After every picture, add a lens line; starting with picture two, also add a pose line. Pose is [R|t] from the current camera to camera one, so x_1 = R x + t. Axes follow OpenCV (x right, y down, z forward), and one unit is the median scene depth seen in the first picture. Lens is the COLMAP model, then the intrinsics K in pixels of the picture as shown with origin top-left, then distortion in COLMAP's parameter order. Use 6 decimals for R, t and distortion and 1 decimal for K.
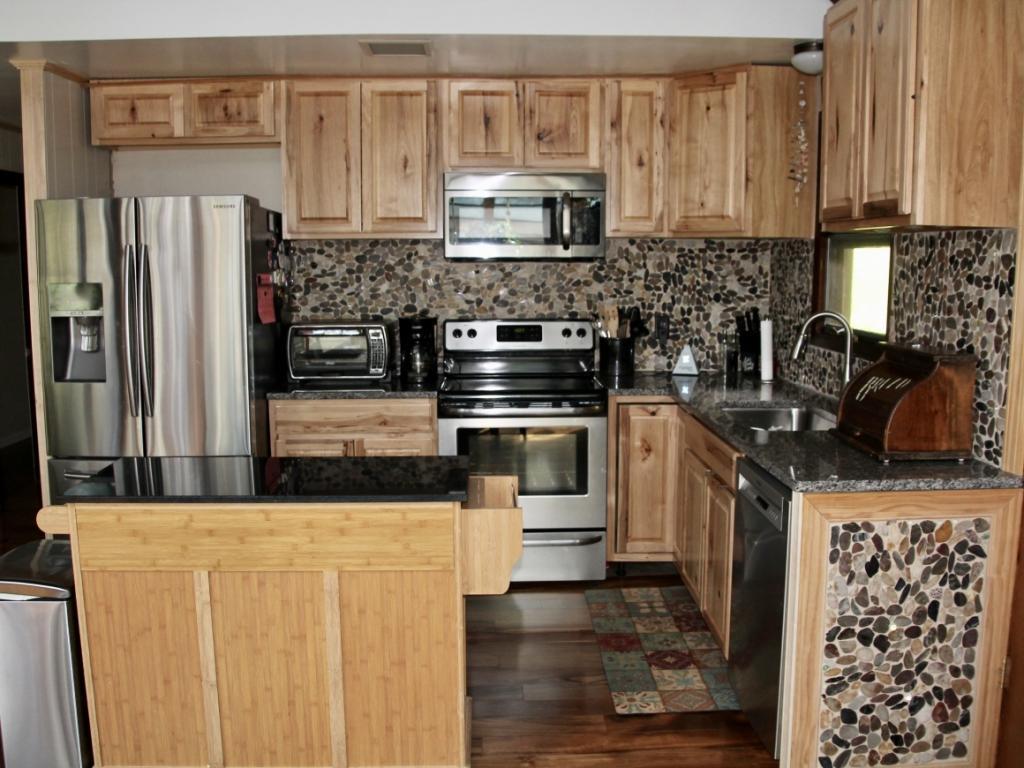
lens RADIAL K [[988.8, 0, 512.0], [0, 988.8, 384.0], [0, 0, 1]] dist [-0.177468, 0.135998]
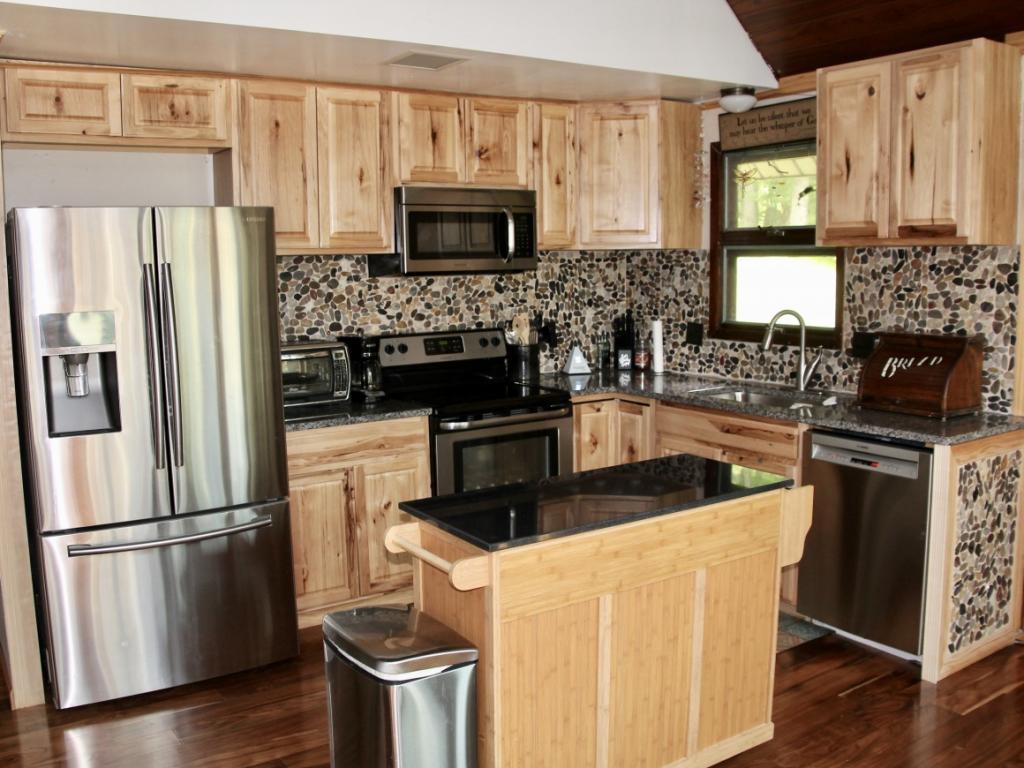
lens RADIAL K [[988.8, 0, 512.0], [0, 988.8, 384.0], [0, 0, 1]] dist [-0.177468, 0.135998]
pose [[0.845422, -0.080183, 0.528047, -0.515295], [0.083537, 0.996350, 0.017547, -0.026198], [-0.527526, 0.029277, 0.849034, 0.112580]]
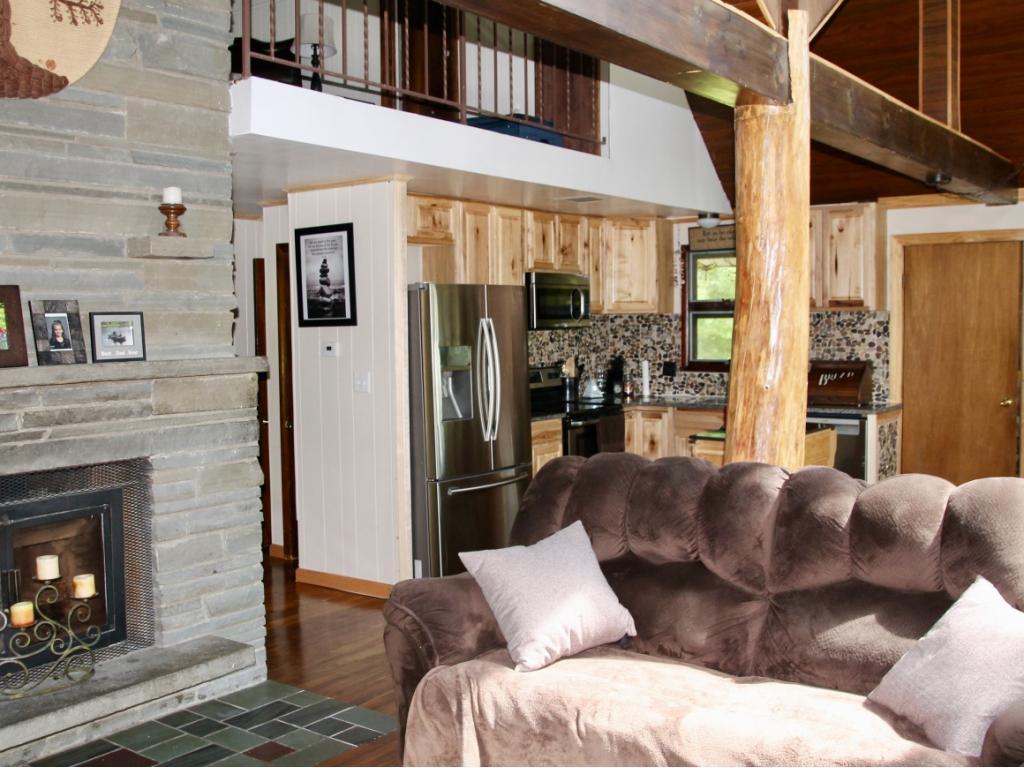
lens RADIAL K [[1093.5, 0, 512.0], [0, 1093.5, 384.0], [0, 0, 1]] dist [-0.203857, 0.272384]
pose [[0.616503, -0.052623, 0.785592, -1.443684], [0.113594, 0.993270, -0.022609, -0.007706], [-0.779115, 0.103177, 0.618331, -0.006101]]
